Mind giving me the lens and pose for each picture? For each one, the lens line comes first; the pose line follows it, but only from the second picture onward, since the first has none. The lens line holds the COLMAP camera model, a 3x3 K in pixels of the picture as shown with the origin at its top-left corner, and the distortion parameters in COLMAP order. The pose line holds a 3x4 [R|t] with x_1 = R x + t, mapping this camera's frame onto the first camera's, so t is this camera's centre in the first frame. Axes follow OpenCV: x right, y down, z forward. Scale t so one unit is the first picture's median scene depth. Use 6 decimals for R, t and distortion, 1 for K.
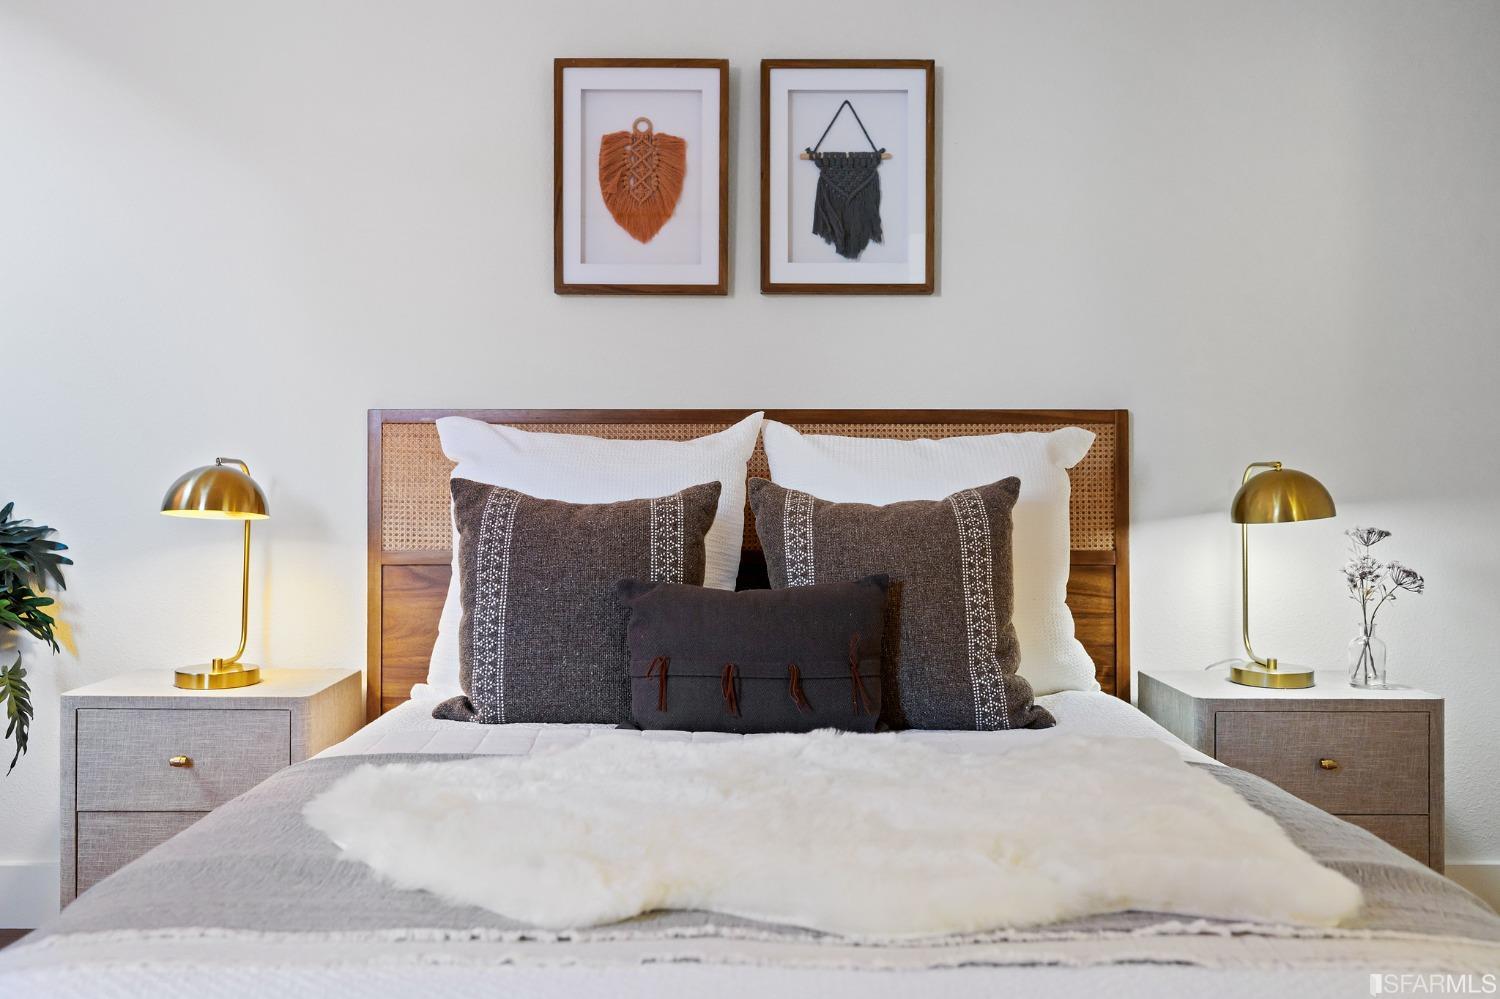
lens RADIAL K [[1231.9, 0, 750.0], [0, 1231.9, 493.7], [0, 0, 1]] dist [-0.002043, -0.002253]
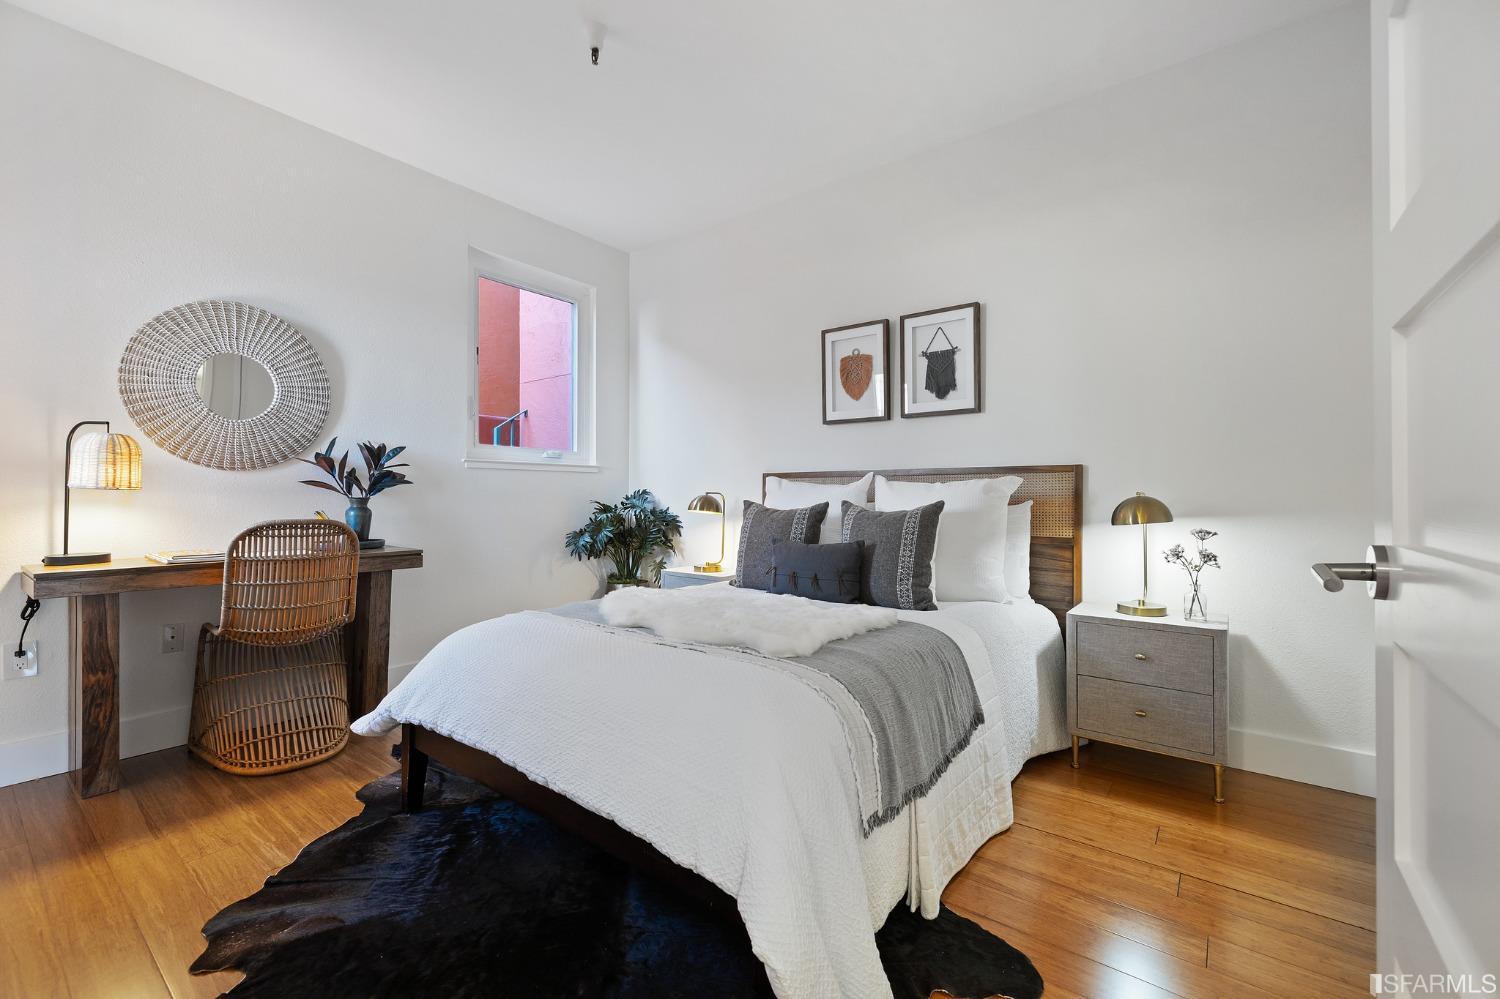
lens RADIAL K [[632.8, 0, 747.7], [0, 632.8, 498.3], [0, 0, 1]] dist [0.002273, -0.000630]
pose [[0.788777, 0.002183, -0.614676, 0.507058], [-0.004962, 0.999984, -0.002816, -0.010412], [0.614659, 0.005272, 0.788775, -0.096649]]
